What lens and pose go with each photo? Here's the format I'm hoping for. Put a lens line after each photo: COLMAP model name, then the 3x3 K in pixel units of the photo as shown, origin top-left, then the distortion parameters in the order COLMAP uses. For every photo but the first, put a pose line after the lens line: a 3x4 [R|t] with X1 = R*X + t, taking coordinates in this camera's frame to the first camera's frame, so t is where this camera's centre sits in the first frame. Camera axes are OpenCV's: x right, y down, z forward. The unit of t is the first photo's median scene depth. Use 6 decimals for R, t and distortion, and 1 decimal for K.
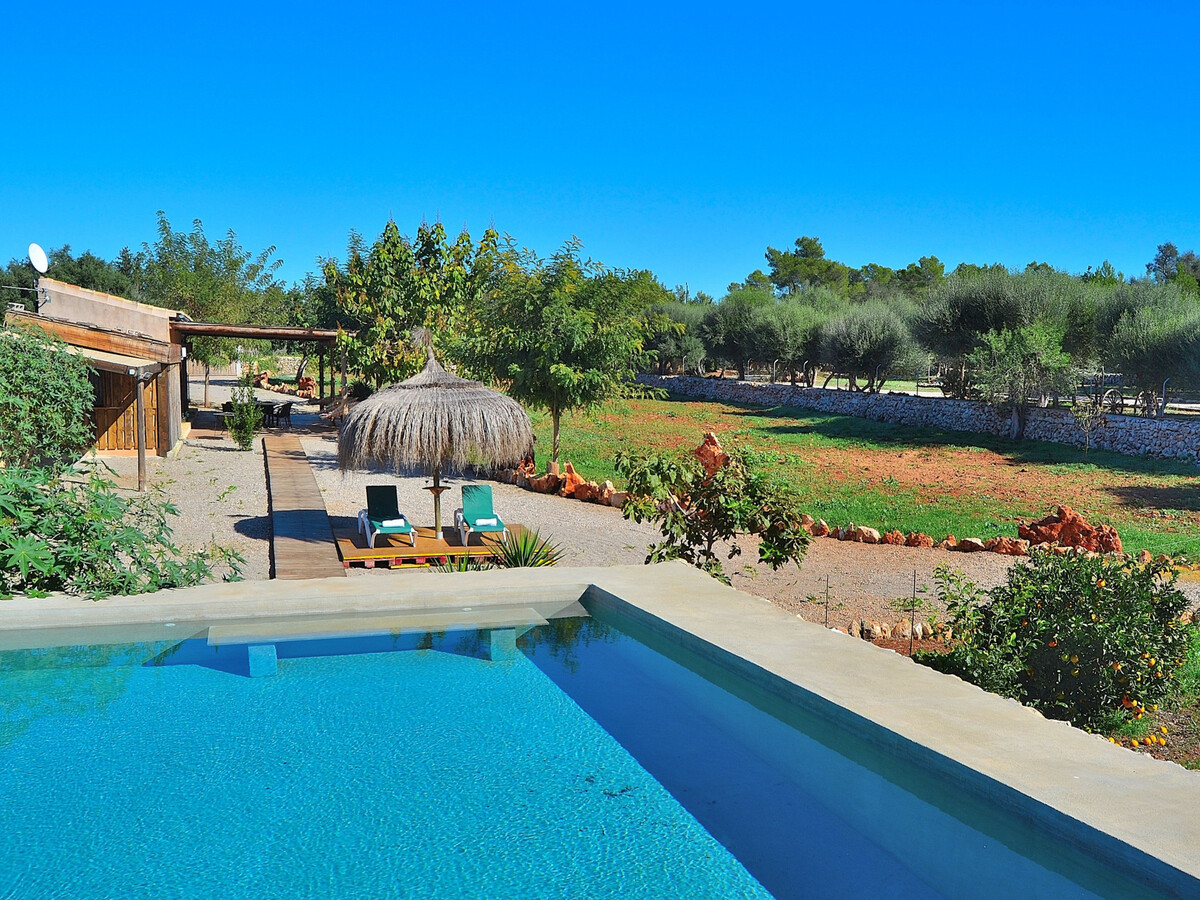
lens RADIAL K [[1160.5, 0, 598.0], [0, 1160.5, 470.0], [0, 0, 1]] dist [-0.077928, 0.018350]
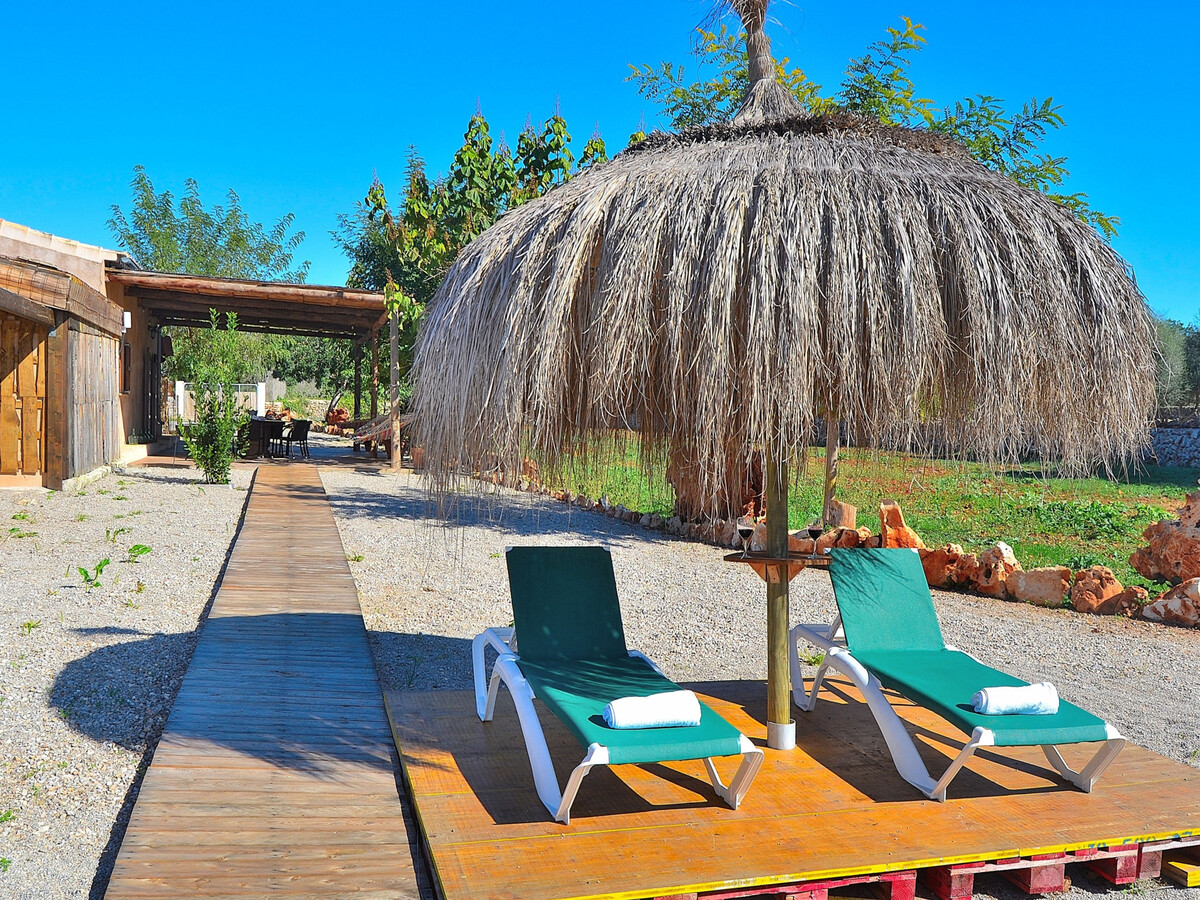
lens RADIAL K [[1133.8, 0, 600.0], [0, 1133.8, 450.0], [0, 0, 1]] dist [-0.075682, 0.009215]
pose [[0.999707, 0.008591, -0.022636, -0.133071], [-0.010335, 0.996893, -0.078092, 0.008781], [0.021894, 0.078303, 0.996689, 0.562184]]
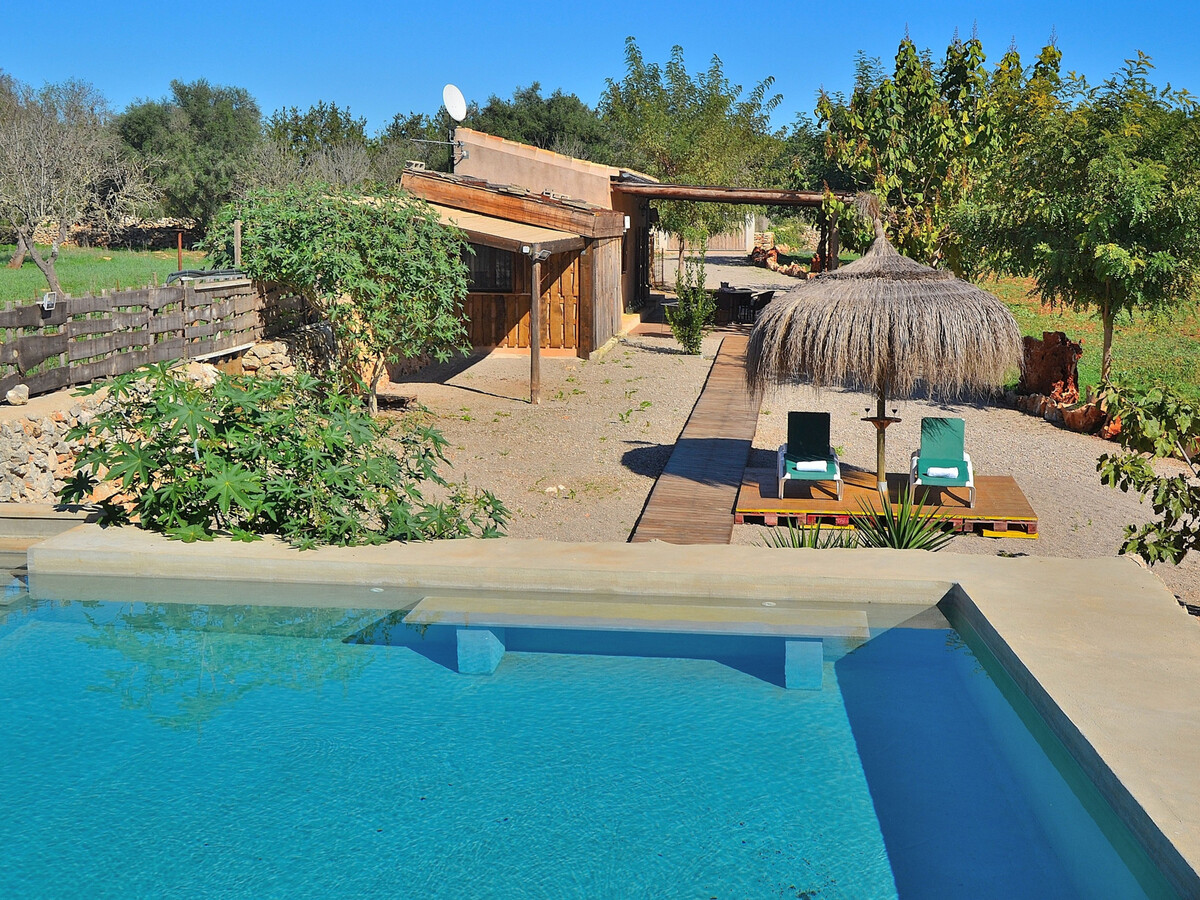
lens RADIAL K [[1572.9, 0, 600.0], [0, 1572.9, 450.0], [0, 0, 1]] dist [-0.040061, -0.019732]
pose [[0.913081, 0.057009, -0.403773, 0.071047], [-0.038732, 0.997827, 0.053296, -0.008009], [0.405934, -0.033024, 0.913305, 0.037993]]
